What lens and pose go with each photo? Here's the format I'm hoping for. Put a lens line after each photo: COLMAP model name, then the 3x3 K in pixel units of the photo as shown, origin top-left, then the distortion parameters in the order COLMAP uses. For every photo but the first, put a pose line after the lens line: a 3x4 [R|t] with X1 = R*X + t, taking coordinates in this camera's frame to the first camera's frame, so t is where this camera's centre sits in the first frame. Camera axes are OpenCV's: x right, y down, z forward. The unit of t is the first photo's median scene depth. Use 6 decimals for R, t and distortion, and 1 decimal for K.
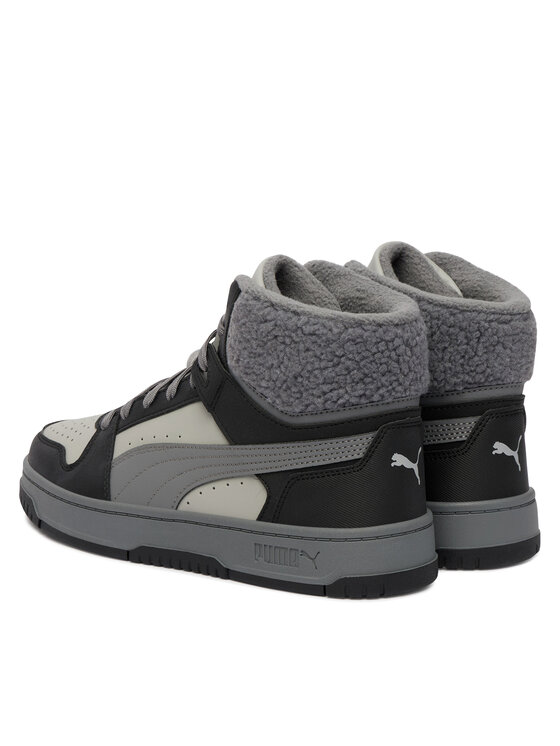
lens RADIAL K [[1553.1, 0, 280.3], [0, 1553.1, 373.1], [0, 0, 1]] dist [-0.121758, 0.000000]
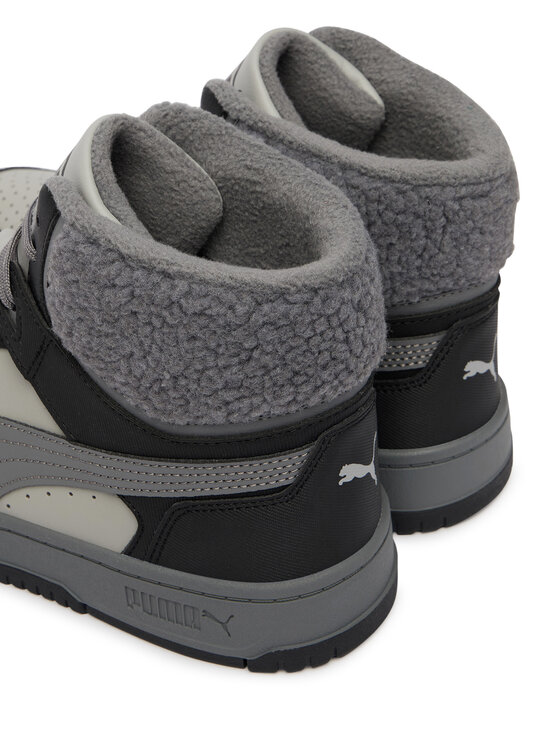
lens RADIAL K [[1542.3, 0, 279.2], [0, 1542.3, 373.2], [0, 0, 1]] dist [-0.128134, 0.000000]
pose [[0.986687, -0.111893, 0.118021, -0.019159], [0.072696, 0.952608, 0.295385, -0.161266], [-0.145480, -0.282873, 0.948060, 0.417134]]
